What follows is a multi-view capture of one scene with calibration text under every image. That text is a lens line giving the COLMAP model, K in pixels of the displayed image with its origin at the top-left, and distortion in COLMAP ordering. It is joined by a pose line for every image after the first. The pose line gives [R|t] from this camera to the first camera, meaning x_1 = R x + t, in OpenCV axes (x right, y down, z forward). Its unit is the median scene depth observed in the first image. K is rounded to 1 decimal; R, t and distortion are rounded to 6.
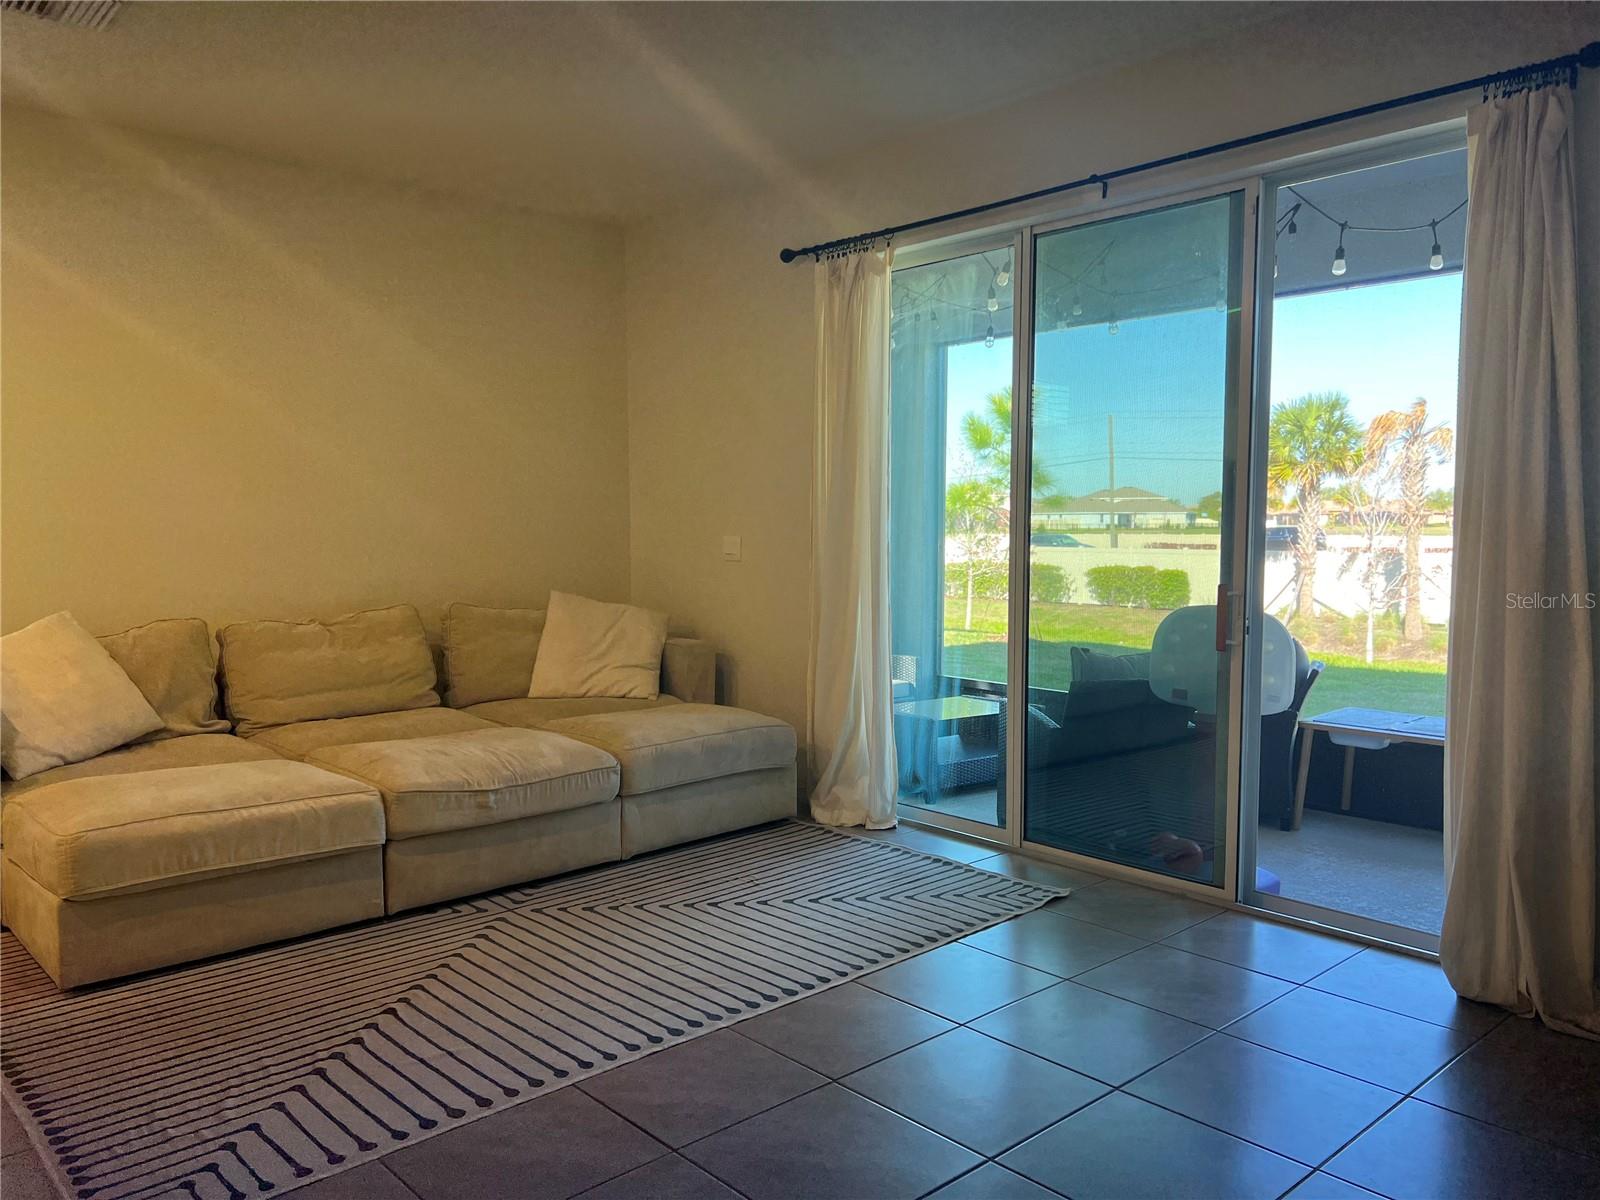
lens RADIAL K [[1207.6, 0, 789.9], [0, 1207.6, 608.1], [0, 0, 1]] dist [0.056914, -0.055681]
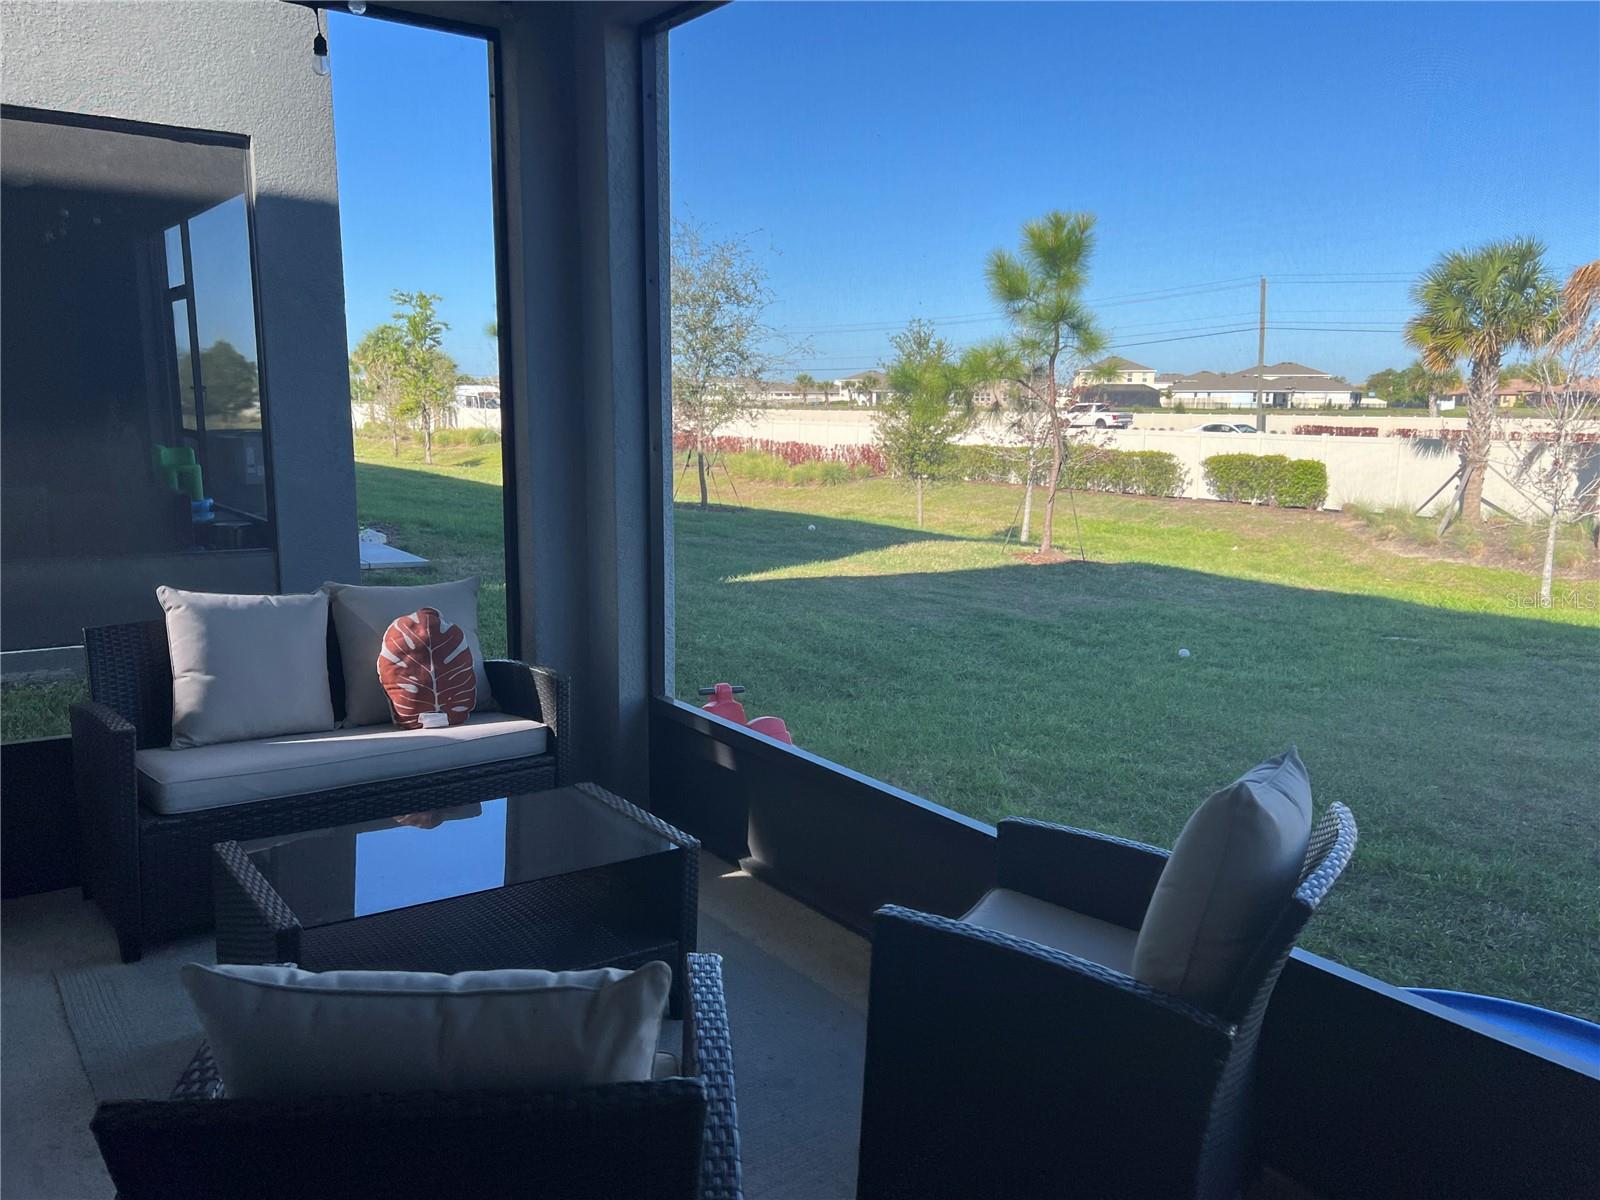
lens RADIAL K [[1207.6, 0, 813.1], [0, 1207.6, 596.0], [0, 0, 1]] dist [0.056914, -0.055681]
pose [[0.994742, 0.025826, -0.099099, 0.059391], [-0.016749, 0.995678, 0.091351, -0.008884], [0.101030, -0.089211, 0.990876, 0.121966]]
